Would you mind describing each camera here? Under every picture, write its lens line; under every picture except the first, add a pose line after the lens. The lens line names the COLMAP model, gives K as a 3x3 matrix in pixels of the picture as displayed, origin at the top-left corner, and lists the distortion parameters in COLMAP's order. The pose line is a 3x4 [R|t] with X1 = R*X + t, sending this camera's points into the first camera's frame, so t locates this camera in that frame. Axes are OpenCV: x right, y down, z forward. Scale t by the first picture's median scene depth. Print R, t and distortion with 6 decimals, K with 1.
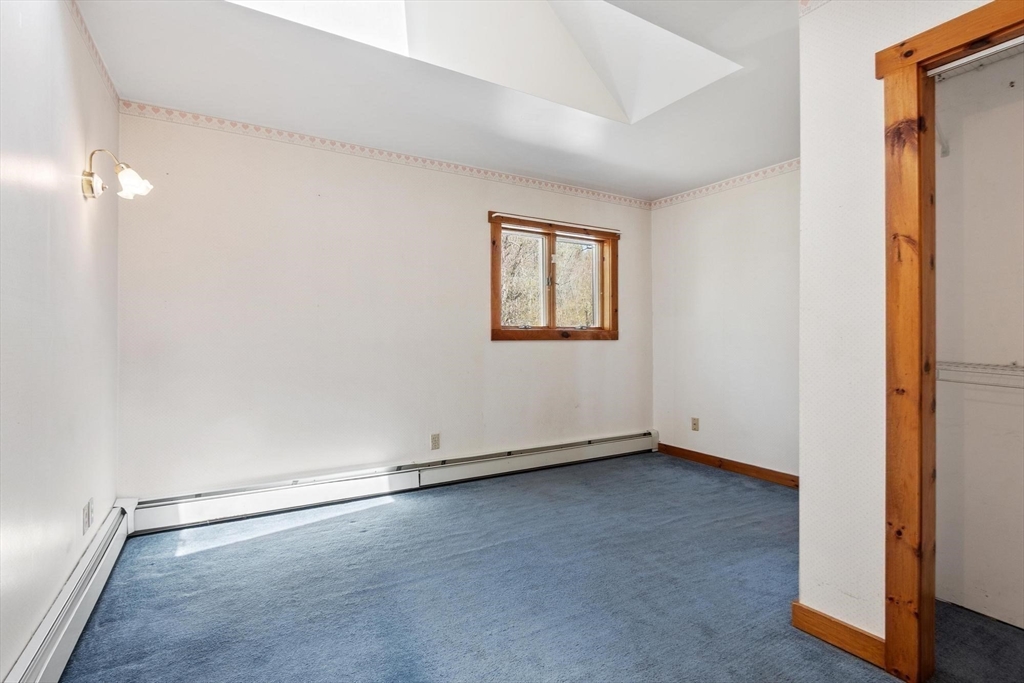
lens RADIAL K [[479.0, 0, 511.7], [0, 479.0, 340.2], [0, 0, 1]] dist [0.004405, -0.000070]
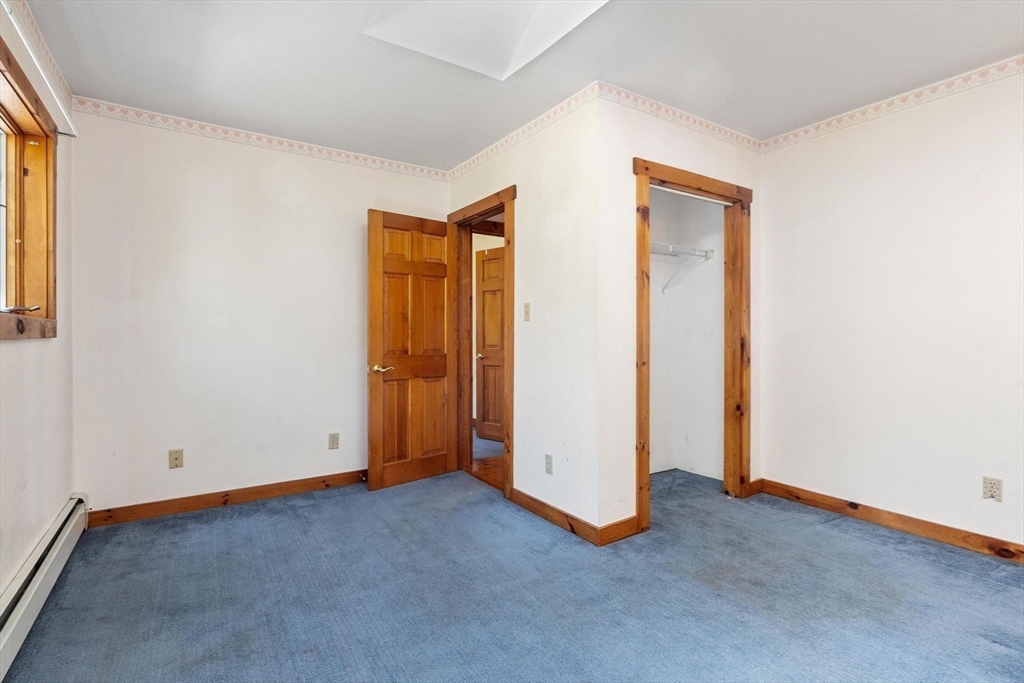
lens RADIAL K [[479.0, 0, 508.9], [0, 479.0, 335.6], [0, 0, 1]] dist [0.004405, -0.000070]
pose [[-0.019992, -0.008142, 0.999767, -0.396913], [0.006228, 0.999946, 0.008268, -0.005336], [-0.999781, 0.006392, -0.019941, 0.677556]]
